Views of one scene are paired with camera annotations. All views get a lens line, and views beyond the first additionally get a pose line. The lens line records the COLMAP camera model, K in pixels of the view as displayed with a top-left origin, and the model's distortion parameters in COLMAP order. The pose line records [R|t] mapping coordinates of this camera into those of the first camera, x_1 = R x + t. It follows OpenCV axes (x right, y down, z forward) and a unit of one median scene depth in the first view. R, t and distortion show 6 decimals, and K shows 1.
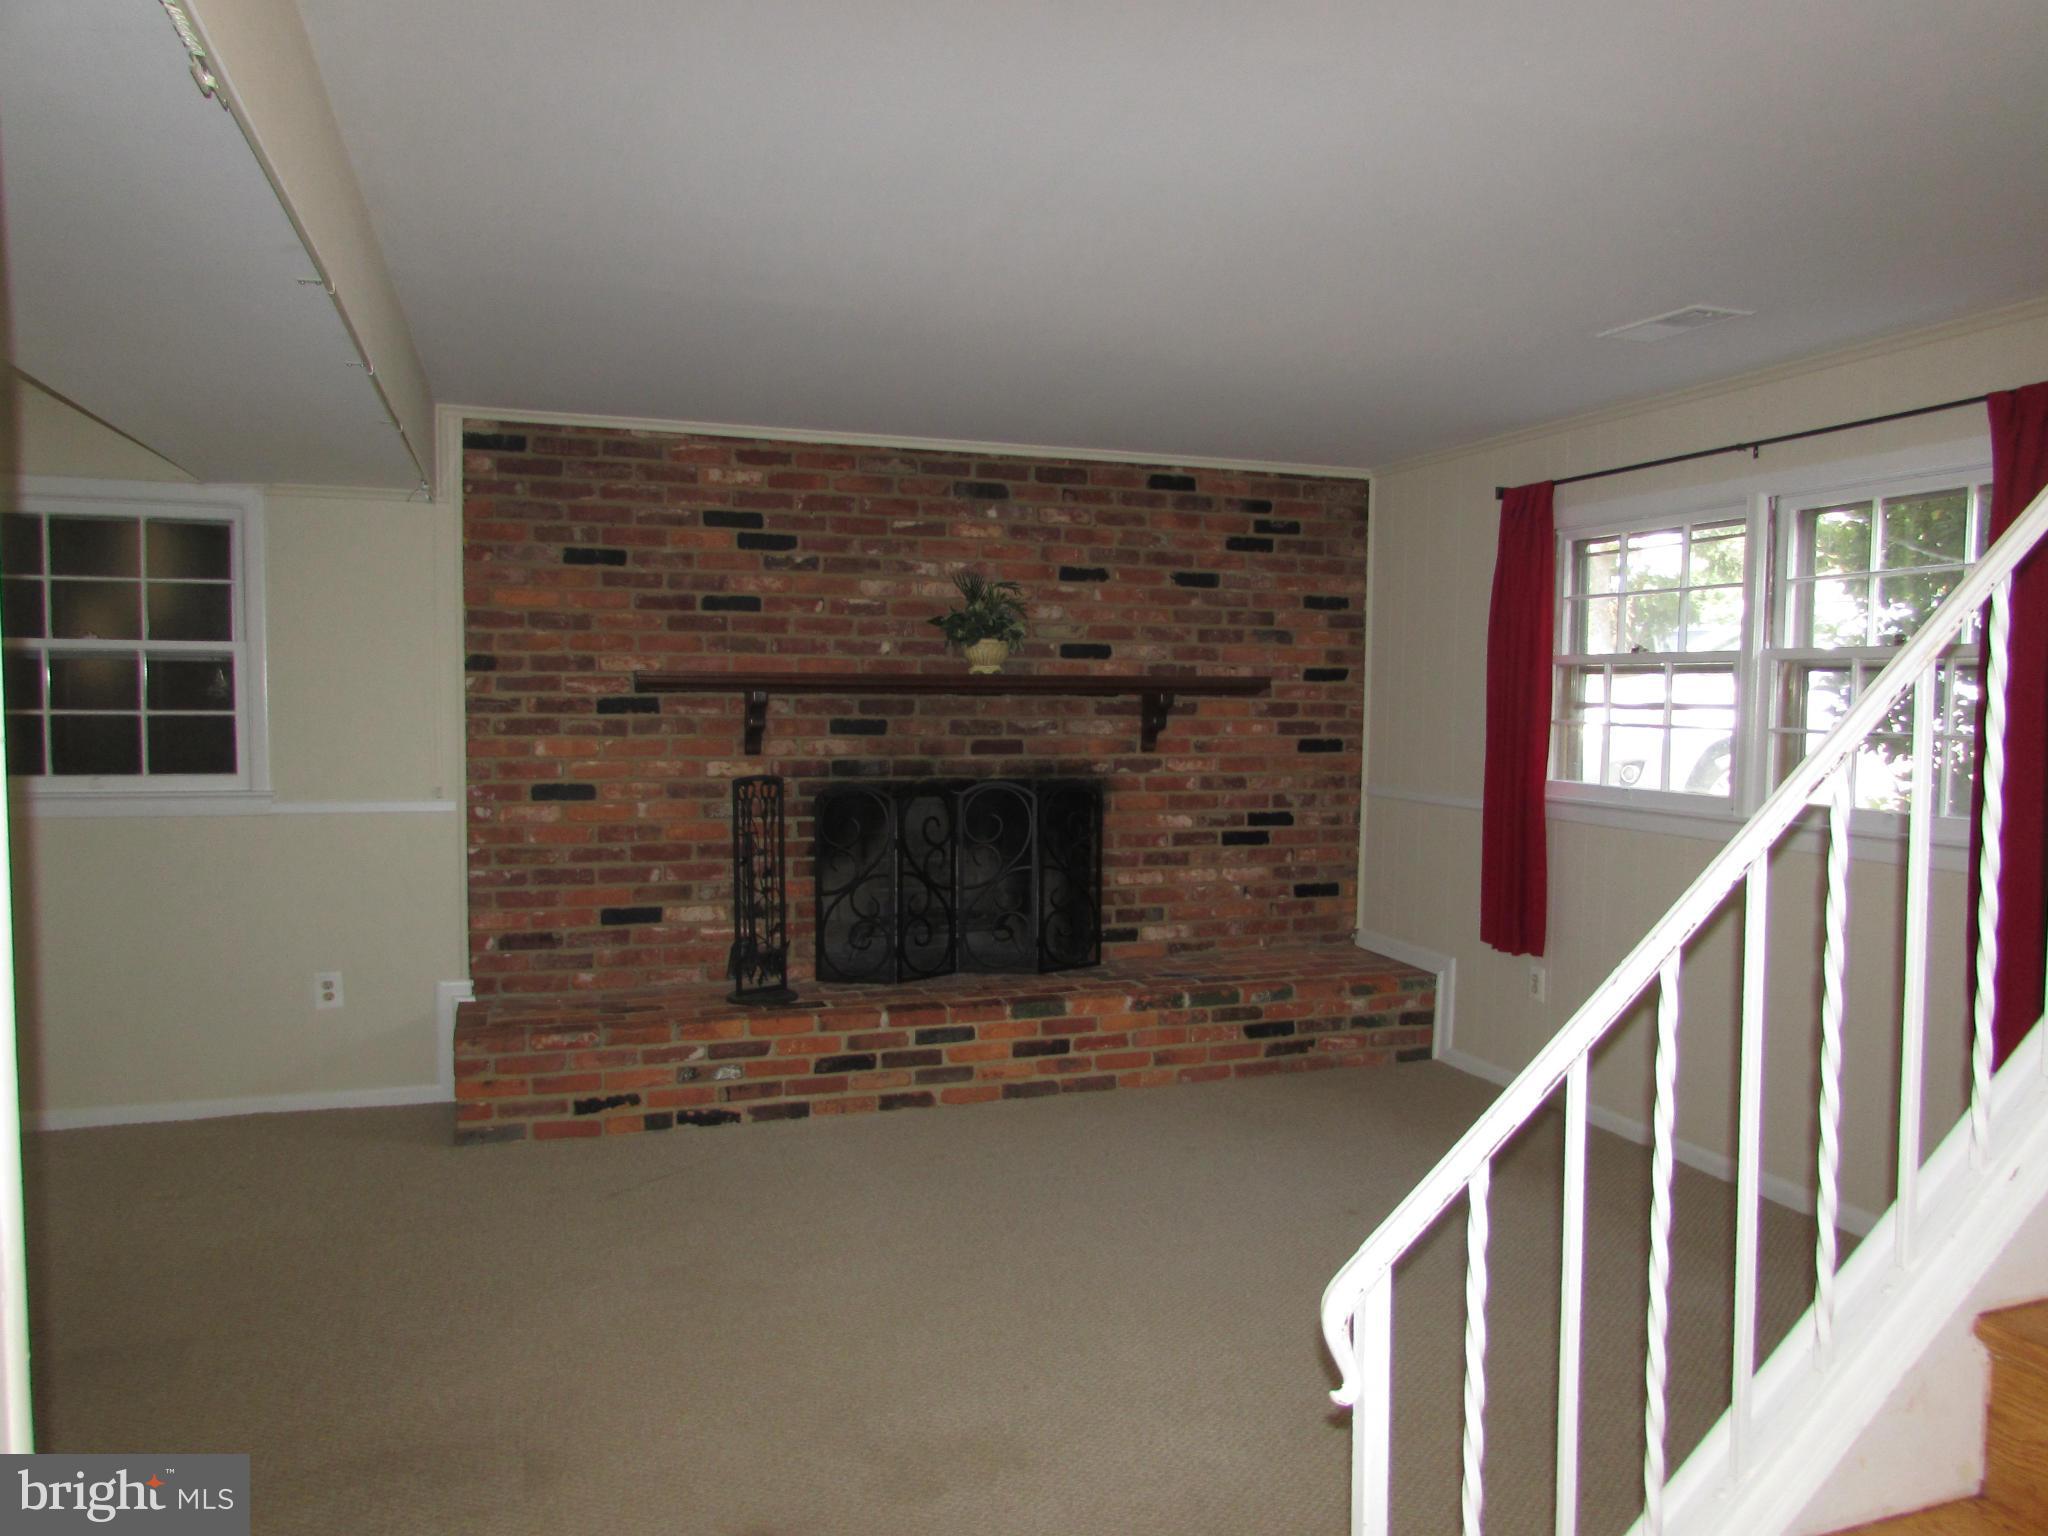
lens RADIAL K [[1467.2, 0, 1024.0], [0, 1467.2, 768.0], [0, 0, 1]] dist [-0.001774, 0.000226]
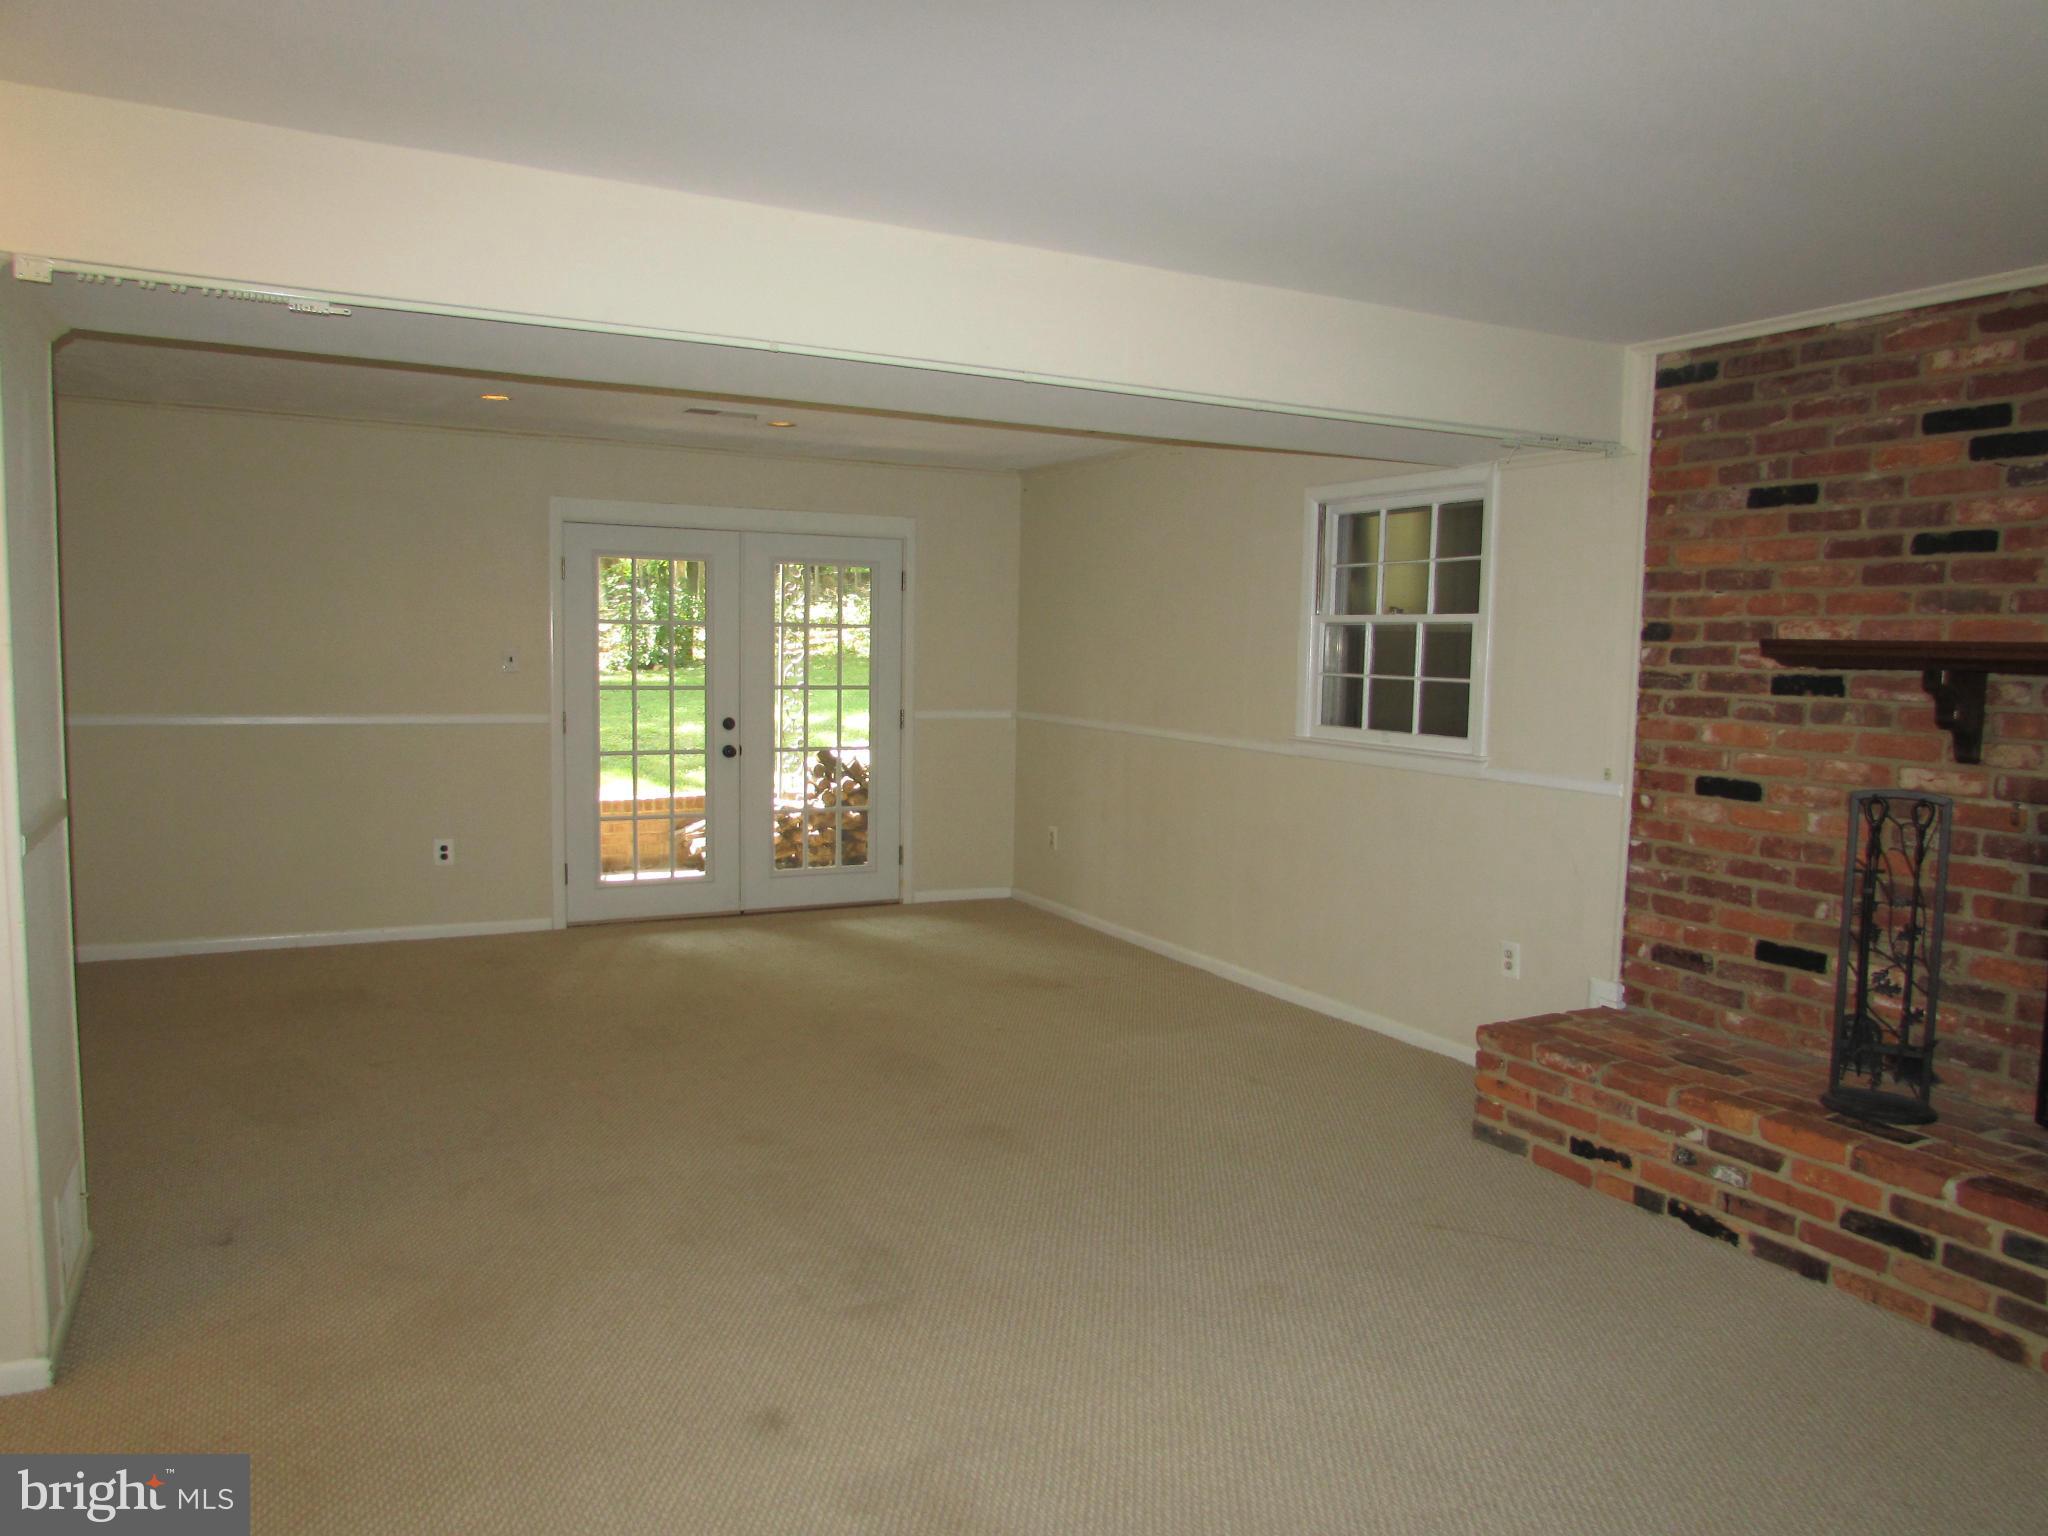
lens RADIAL K [[1467.2, 0, 1024.0], [0, 1467.2, 768.0], [0, 0, 1]] dist [-0.001774, 0.000226]
pose [[0.161275, 0.080488, -0.983622, 0.432007], [-0.070197, 0.995080, 0.069916, -0.024857], [0.984410, 0.057772, 0.166131, 0.476797]]
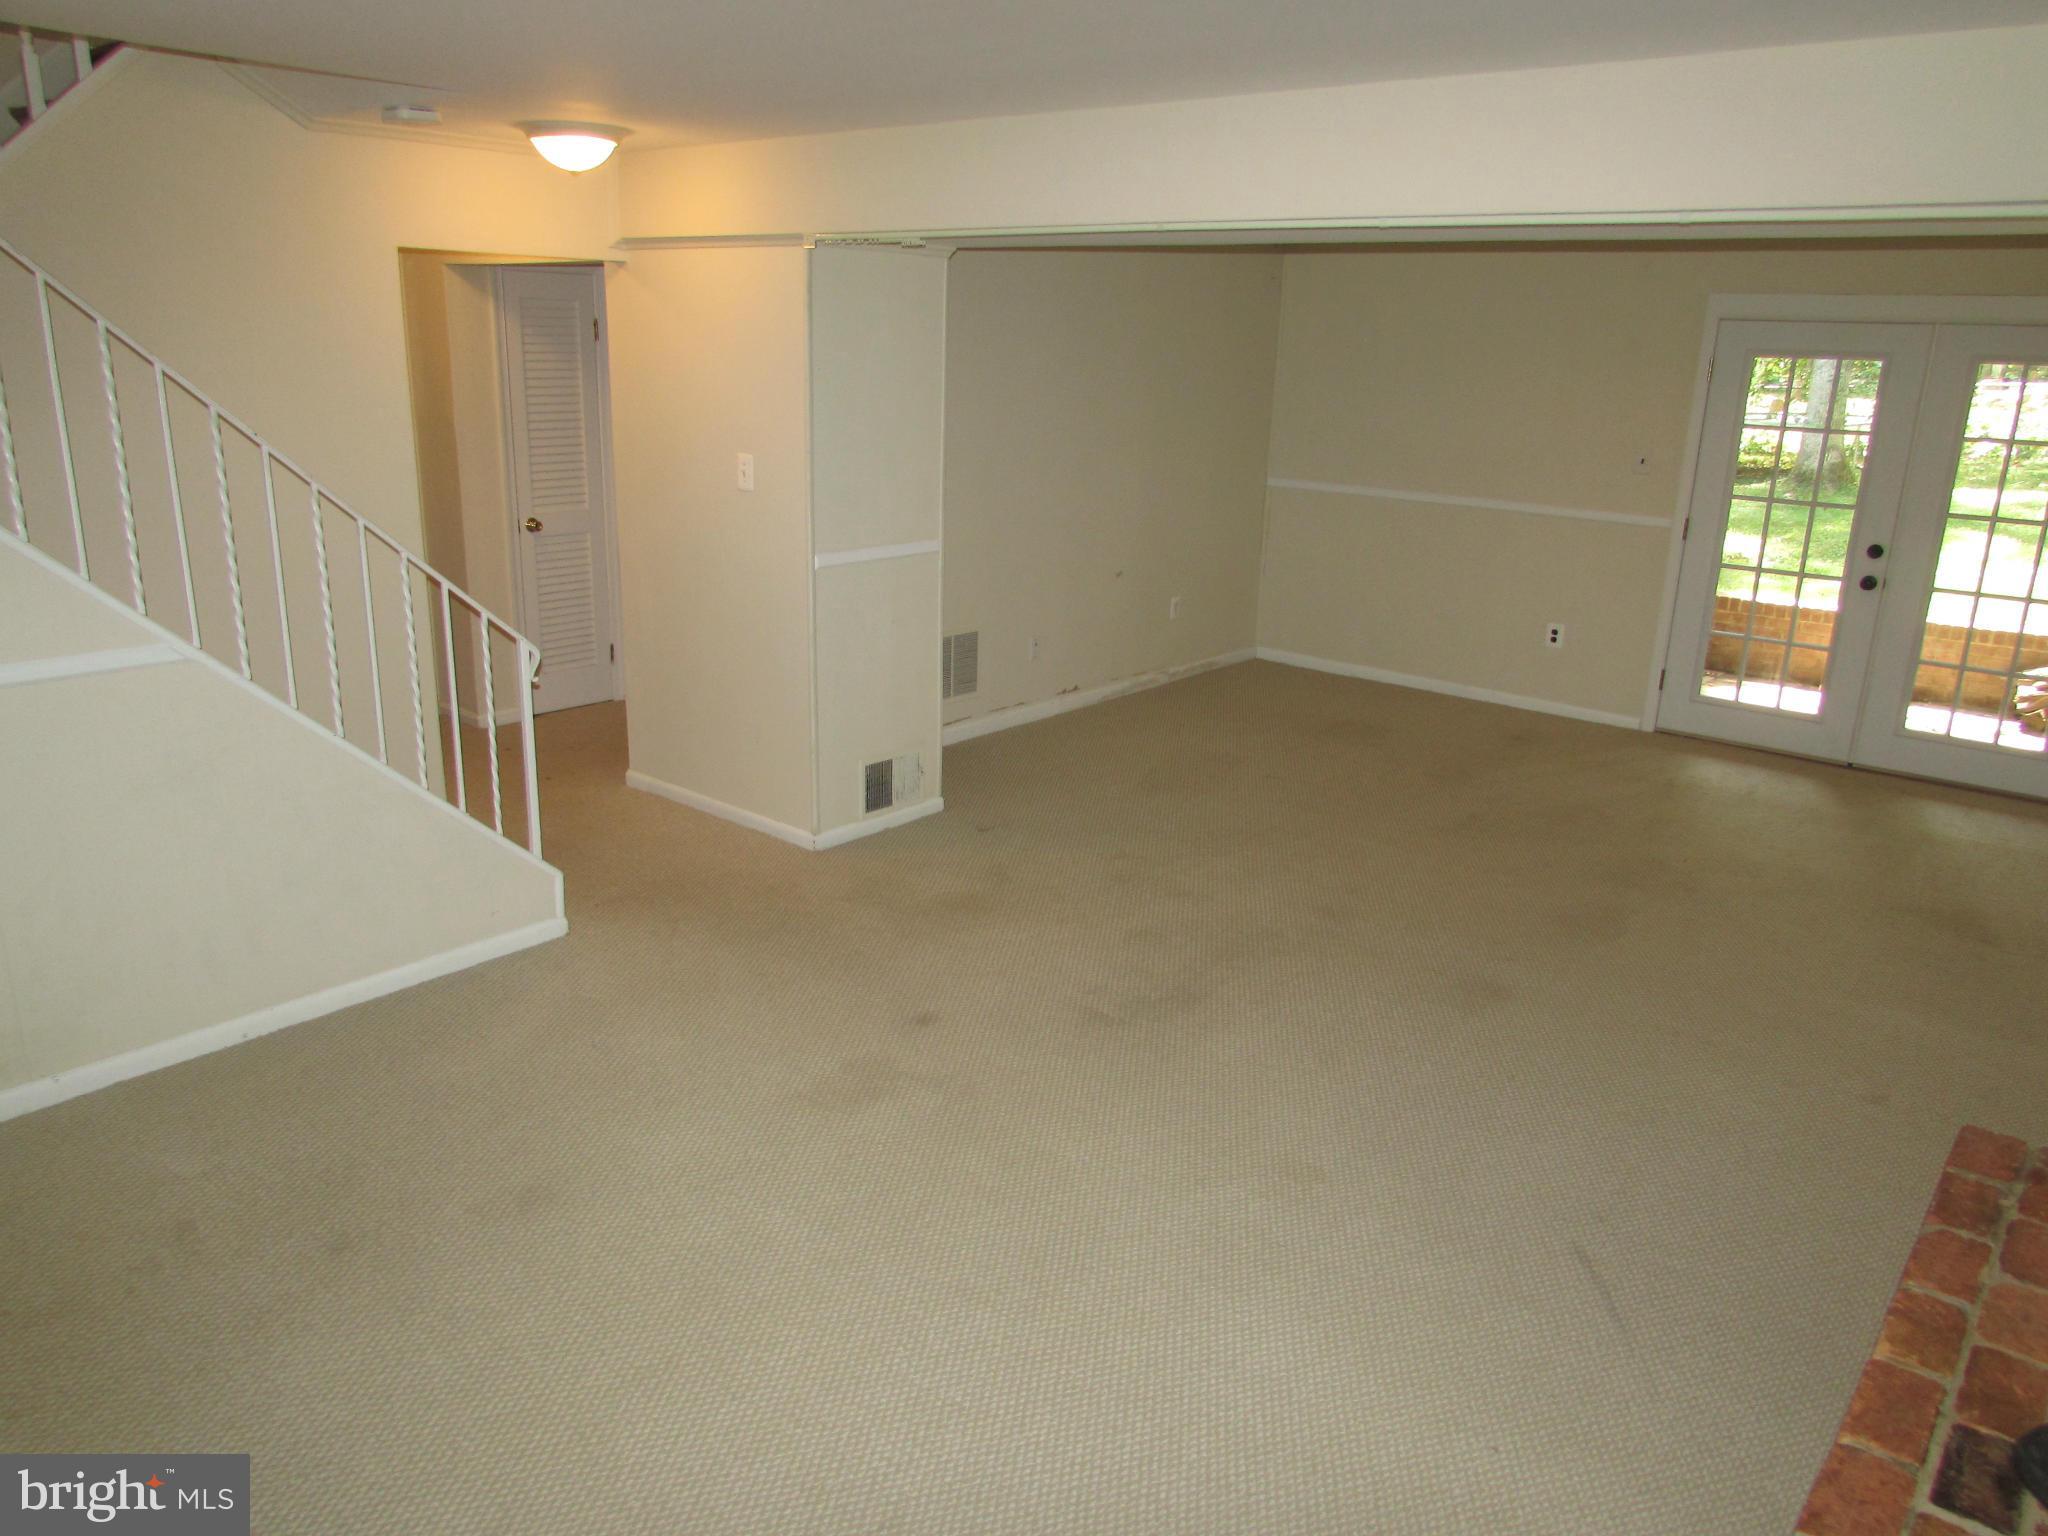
lens RADIAL K [[1437.0, 0, 1024.0], [0, 1437.0, 768.0], [0, 0, 1]] dist [-0.003010, -0.000963]
pose [[-0.853124, 0.116509, -0.508533, 0.239330], [-0.065120, 0.943341, 0.325373, -0.124959], [0.517628, 0.310699, -0.797199, 1.088620]]
